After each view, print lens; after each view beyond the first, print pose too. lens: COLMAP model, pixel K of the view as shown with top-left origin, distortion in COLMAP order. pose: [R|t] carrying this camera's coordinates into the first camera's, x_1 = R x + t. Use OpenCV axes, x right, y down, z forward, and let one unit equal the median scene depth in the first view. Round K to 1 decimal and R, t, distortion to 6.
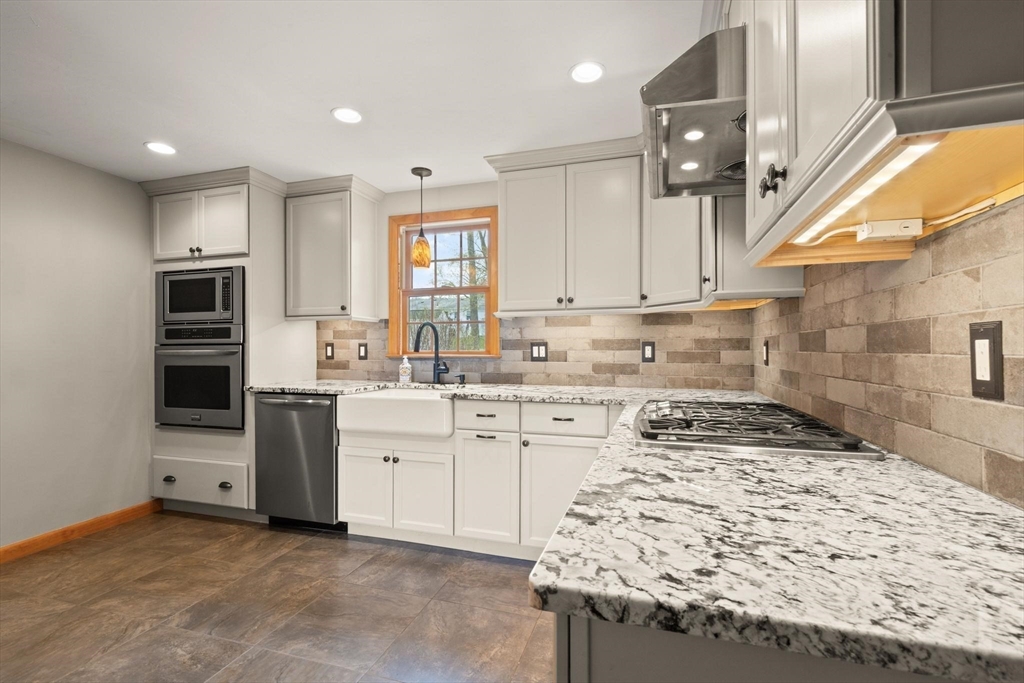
lens RADIAL K [[459.1, 0, 517.3], [0, 459.1, 347.8], [0, 0, 1]] dist [0.002882, 0.000068]
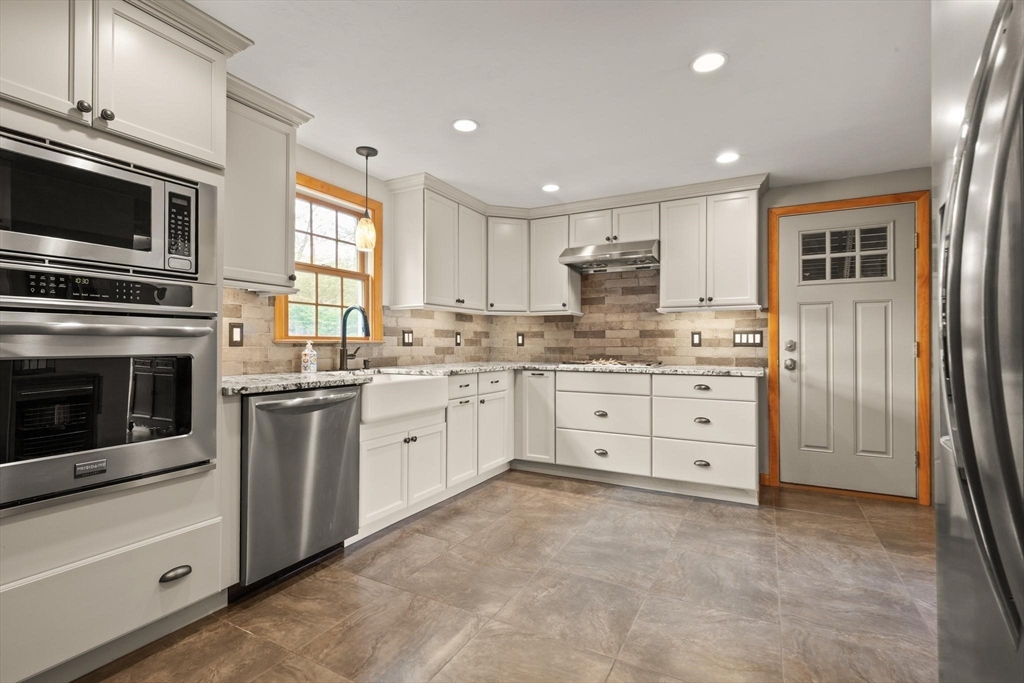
lens RADIAL K [[468.3, 0, 512.0], [0, 468.3, 341.5], [0, 0, 1]] dist [0.001819, -0.000075]
pose [[0.193766, 0.006555, 0.981026, -1.119253], [-0.004871, 0.999972, -0.005719, 0.023544], [-0.981036, -0.003670, 0.193793, 0.504986]]
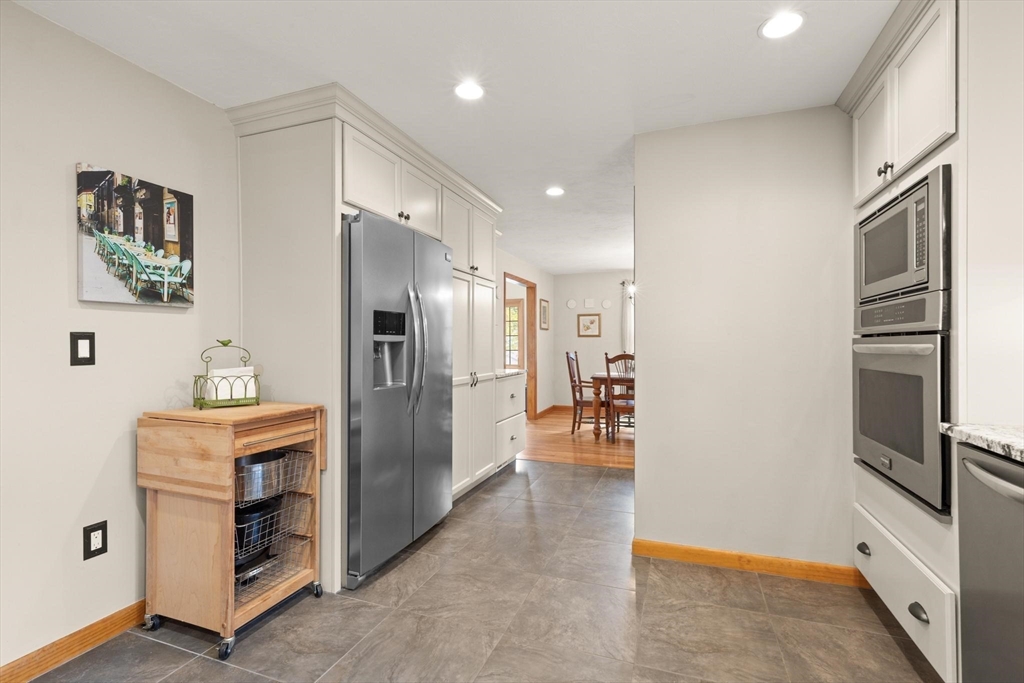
lens RADIAL K [[468.3, 0, 512.0], [0, 468.3, 341.5], [0, 0, 1]] dist [0.001819, -0.000075]
pose [[-0.053113, 0.002040, -0.998586, -0.094525], [0.001762, 0.999997, 0.001949, -0.000454], [0.998587, -0.001656, -0.053116, 0.585713]]
